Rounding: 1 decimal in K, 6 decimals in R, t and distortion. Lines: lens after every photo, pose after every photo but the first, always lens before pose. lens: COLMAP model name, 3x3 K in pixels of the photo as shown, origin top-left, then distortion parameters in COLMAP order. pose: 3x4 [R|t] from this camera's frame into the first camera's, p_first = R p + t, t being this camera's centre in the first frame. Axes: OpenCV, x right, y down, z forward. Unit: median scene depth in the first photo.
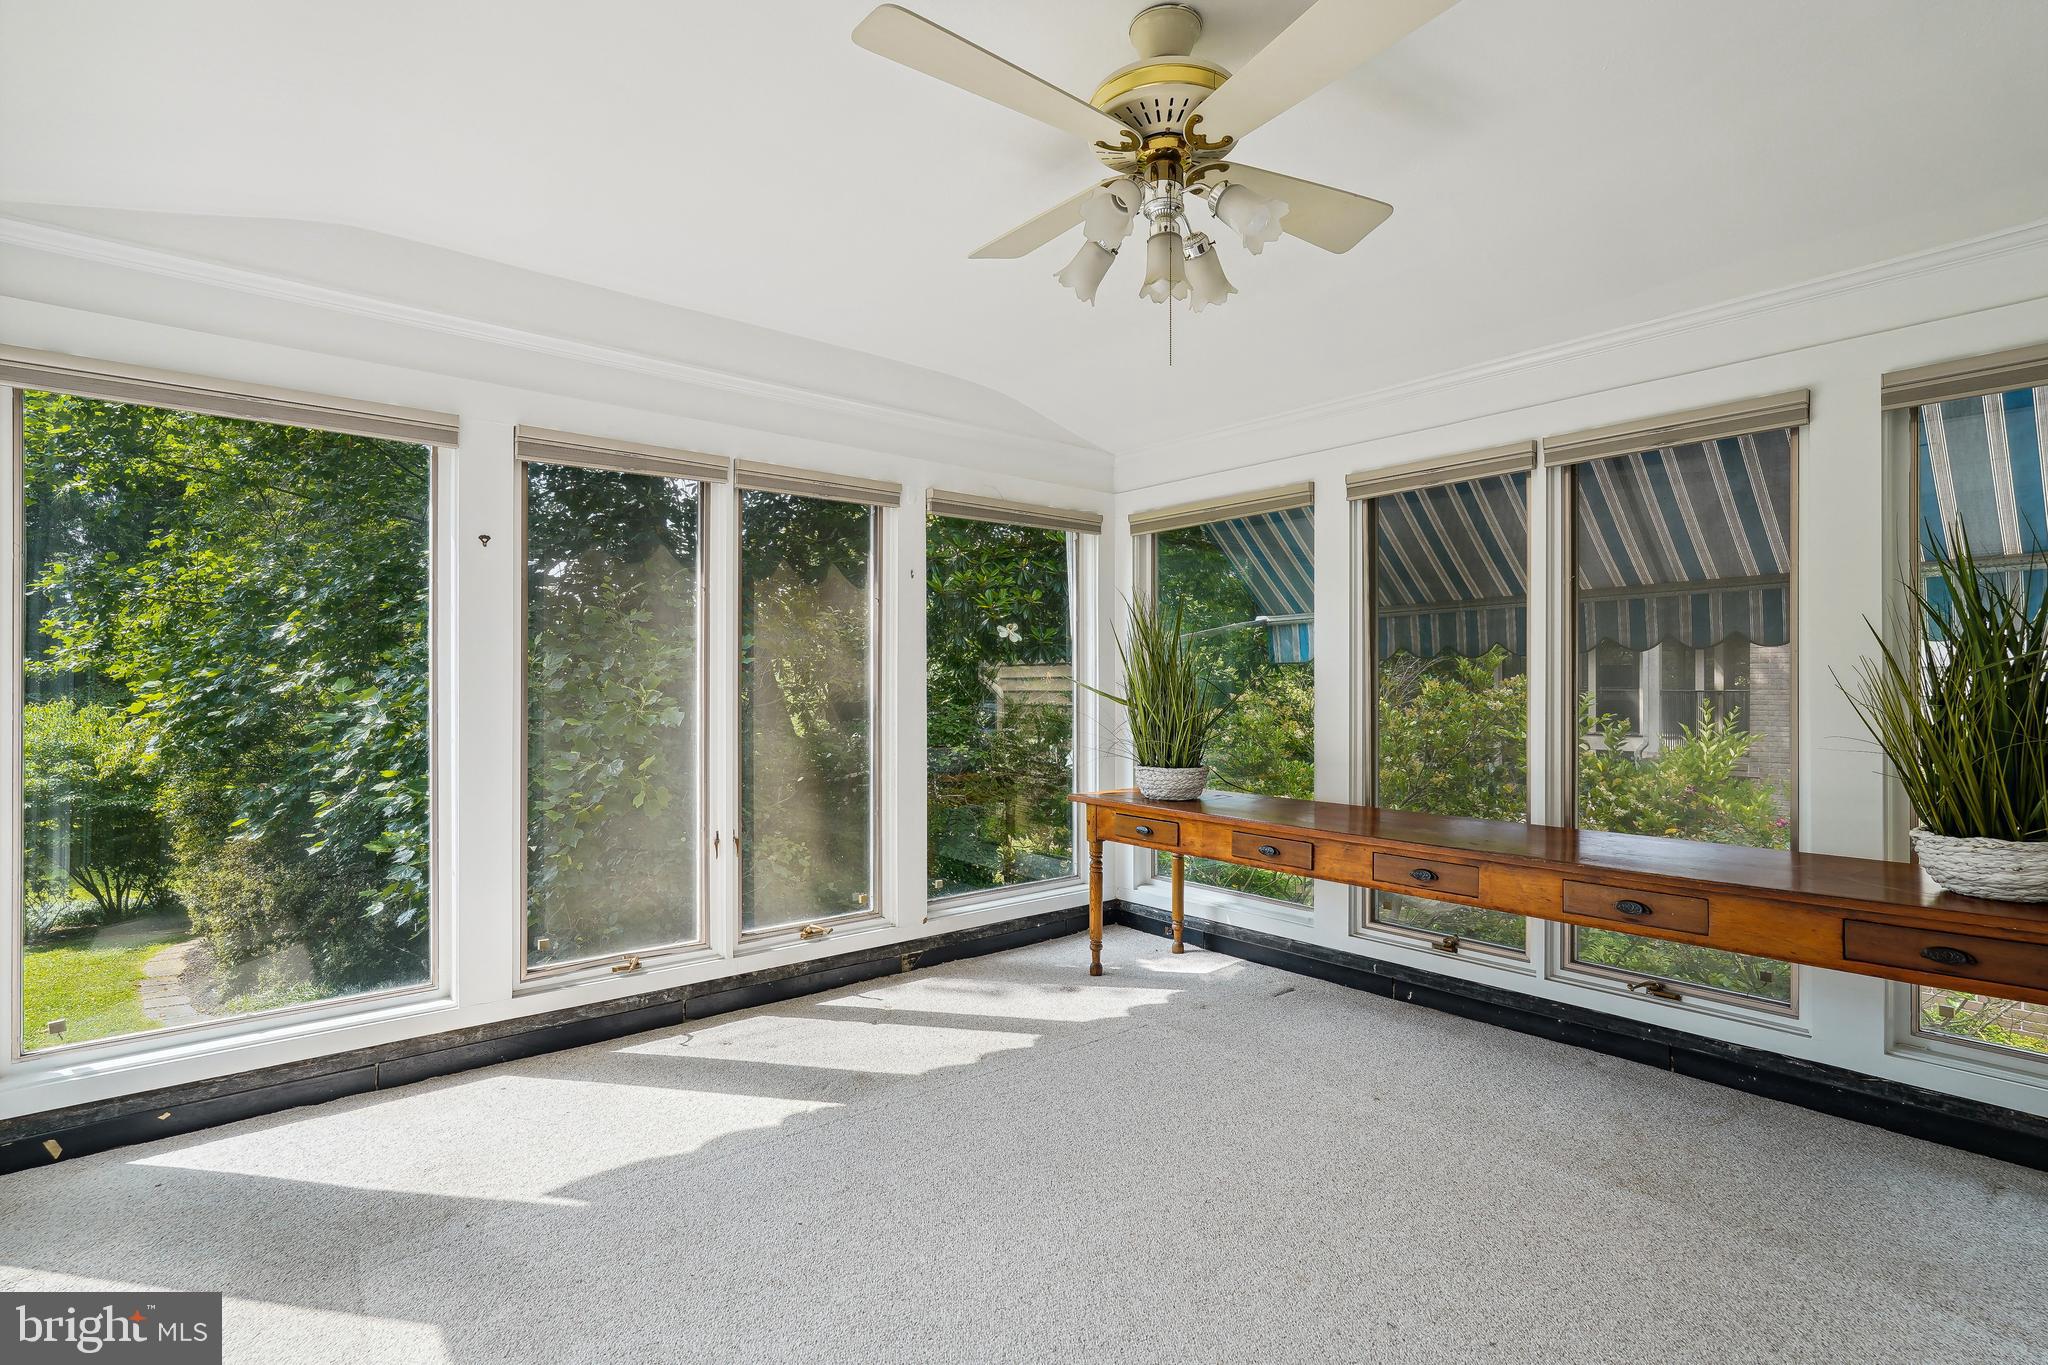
lens RADIAL K [[967.1, 0, 1026.5], [0, 967.1, 682.3], [0, 0, 1]] dist [-0.012788, 0.004829]
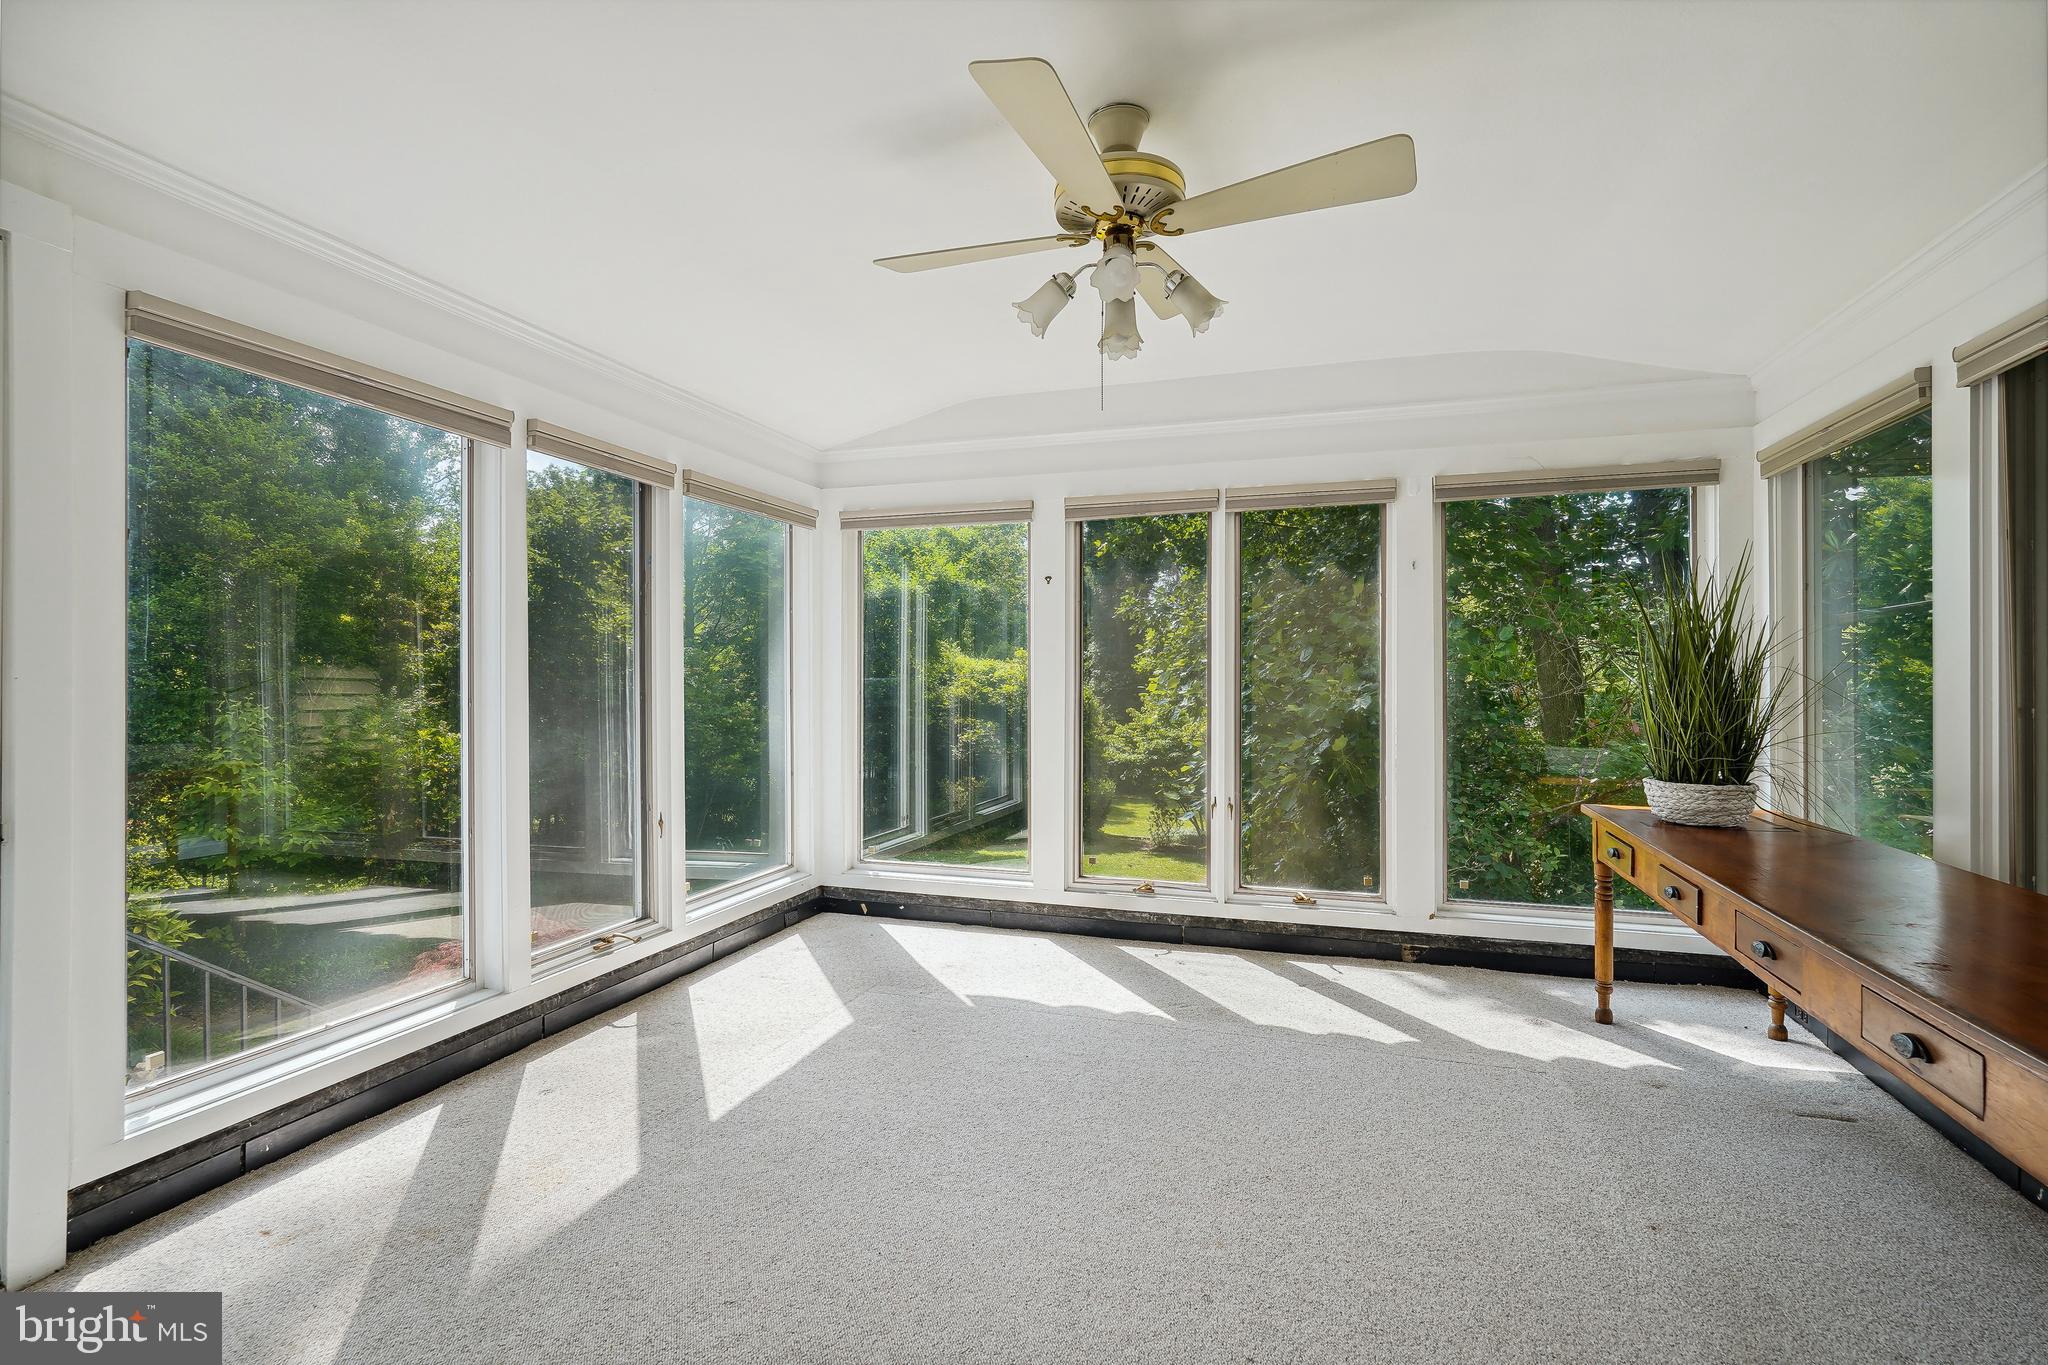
lens RADIAL K [[967.1, 0, 1018.1], [0, 967.1, 687.3], [0, 0, 1]] dist [-0.012788, 0.004829]
pose [[0.528183, 0.010734, -0.849063, 0.550948], [0.002820, 0.999892, 0.014396, -0.002166], [0.849126, -0.009998, 0.528096, 0.138702]]
